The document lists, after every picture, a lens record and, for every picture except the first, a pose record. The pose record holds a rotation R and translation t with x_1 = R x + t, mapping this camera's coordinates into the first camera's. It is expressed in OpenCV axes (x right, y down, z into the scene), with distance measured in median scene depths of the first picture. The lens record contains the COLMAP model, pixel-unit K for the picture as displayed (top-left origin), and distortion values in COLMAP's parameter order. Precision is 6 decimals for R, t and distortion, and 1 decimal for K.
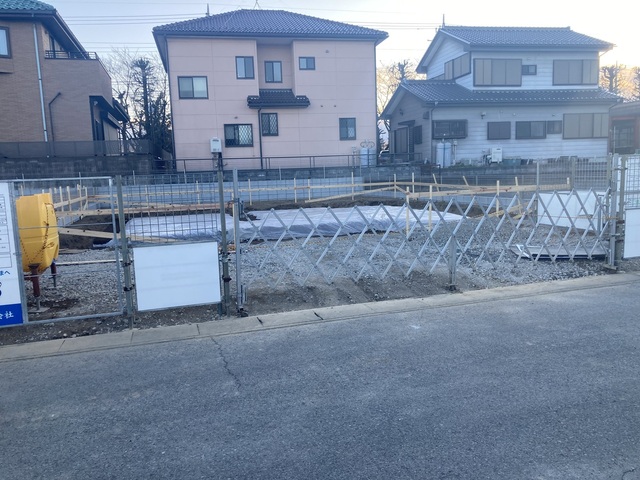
lens RADIAL K [[524.7, 0, 323.5], [0, 524.7, 238.4], [0, 0, 1]] dist [0.016894, -0.004460]
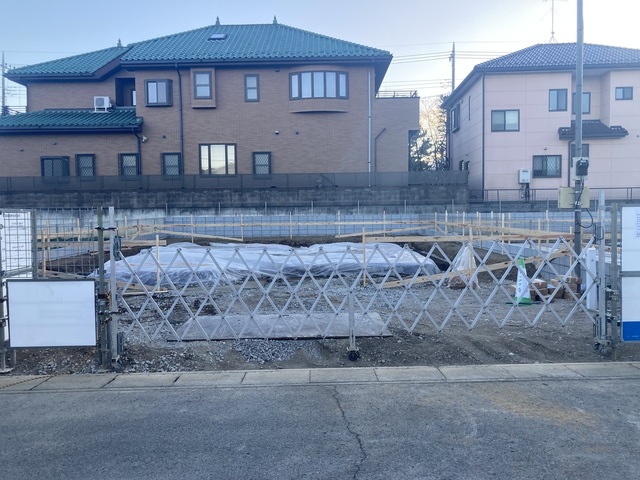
lens RADIAL K [[524.7, 0, 320.9], [0, 524.7, 240.5], [0, 0, 1]] dist [0.016894, -0.004460]
pose [[0.966170, 0.035893, -0.255398, -0.319606], [-0.051551, 0.997161, -0.054880, 0.023247], [0.252703, 0.066189, 0.965277, -0.073208]]
